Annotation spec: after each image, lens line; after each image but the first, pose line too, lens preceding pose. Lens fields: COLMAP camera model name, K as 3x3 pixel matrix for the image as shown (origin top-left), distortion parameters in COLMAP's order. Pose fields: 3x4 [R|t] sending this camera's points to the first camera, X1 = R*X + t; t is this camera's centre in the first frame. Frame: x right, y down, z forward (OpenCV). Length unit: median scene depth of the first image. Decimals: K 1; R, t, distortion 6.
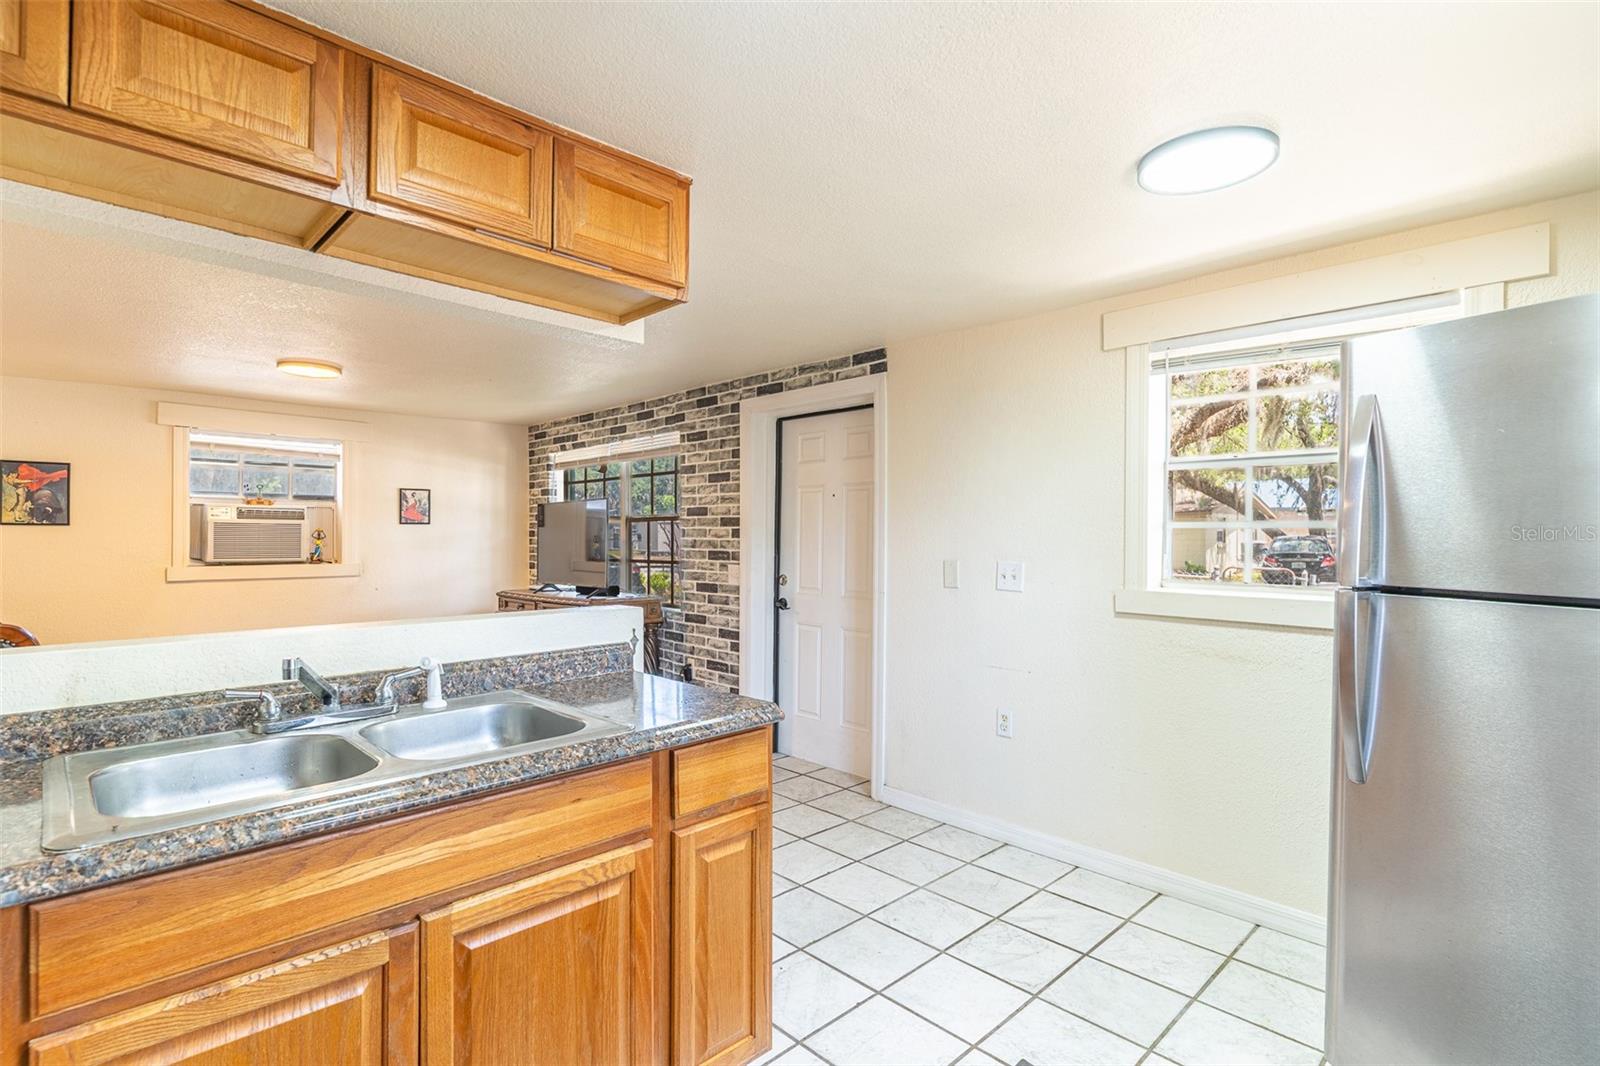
lens RADIAL K [[770.4, 0, 791.5], [0, 770.4, 529.6], [0, 0, 1]] dist [0.001023, 0.000296]
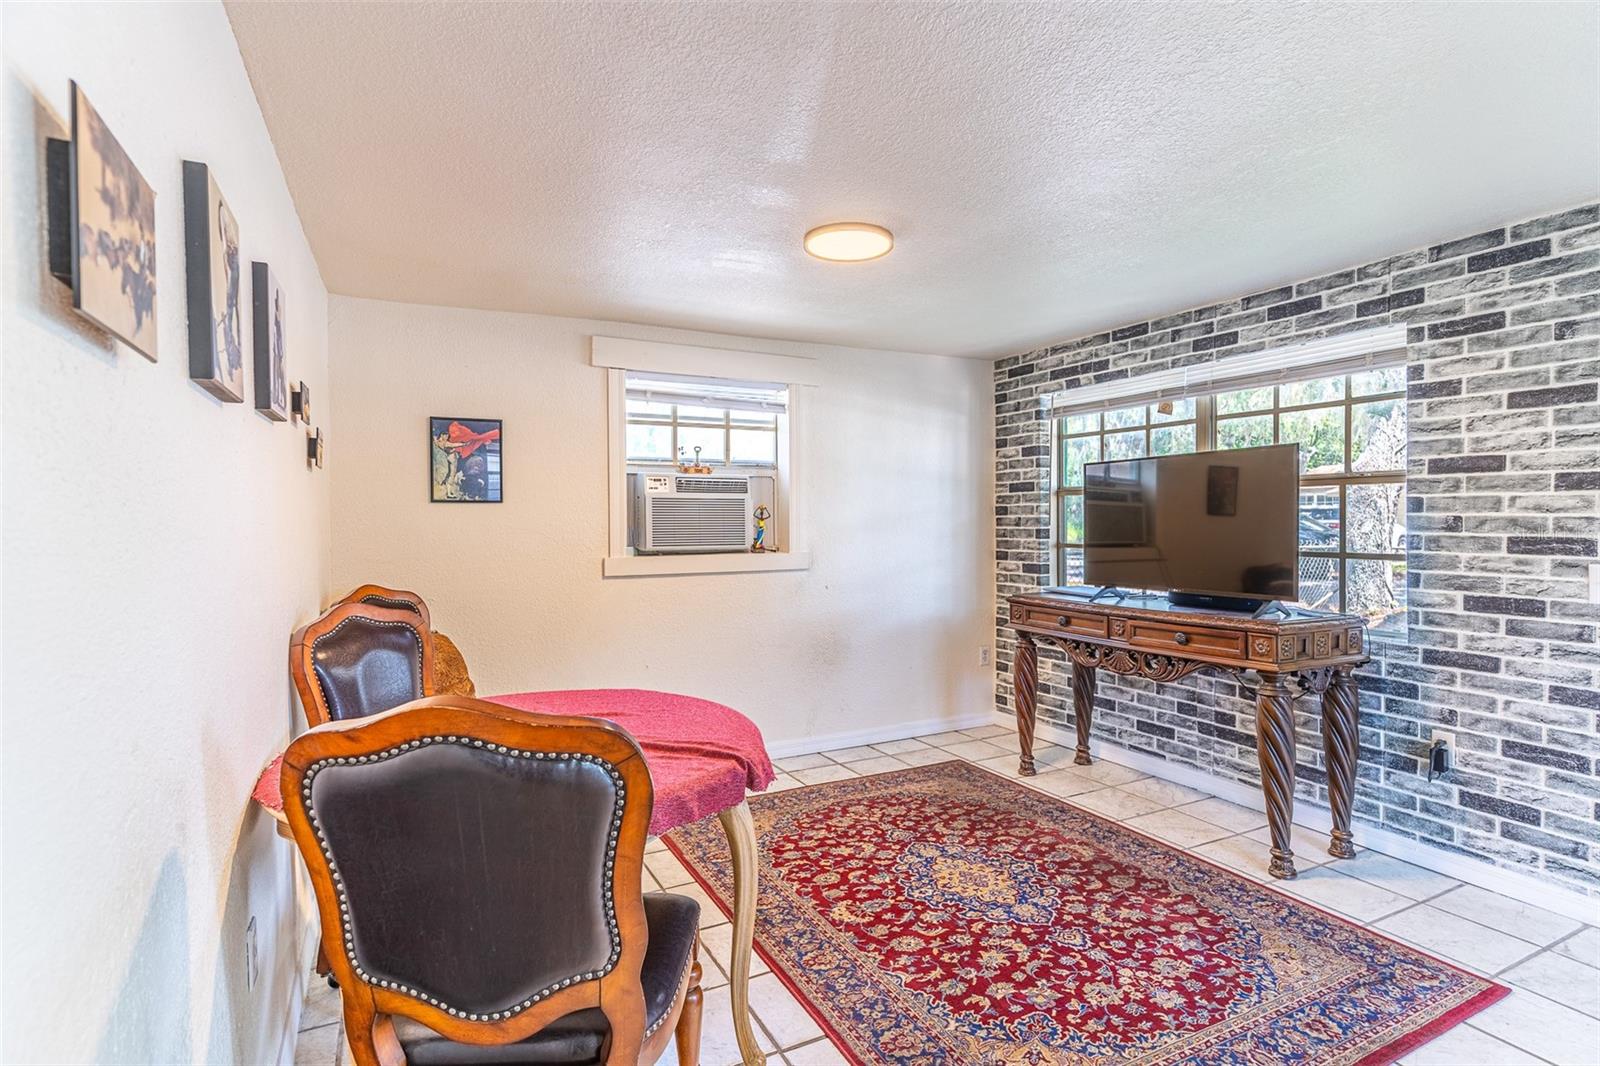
lens RADIAL K [[790.8, 0, 799.3], [0, 790.8, 529.5], [0, 0, 1]] dist [-0.000994, 0.000362]
pose [[0.956649, -0.002177, -0.291236, -0.395540], [0.009877, 0.999639, 0.024969, 0.003637], [0.291077, -0.026763, 0.956325, 0.315149]]
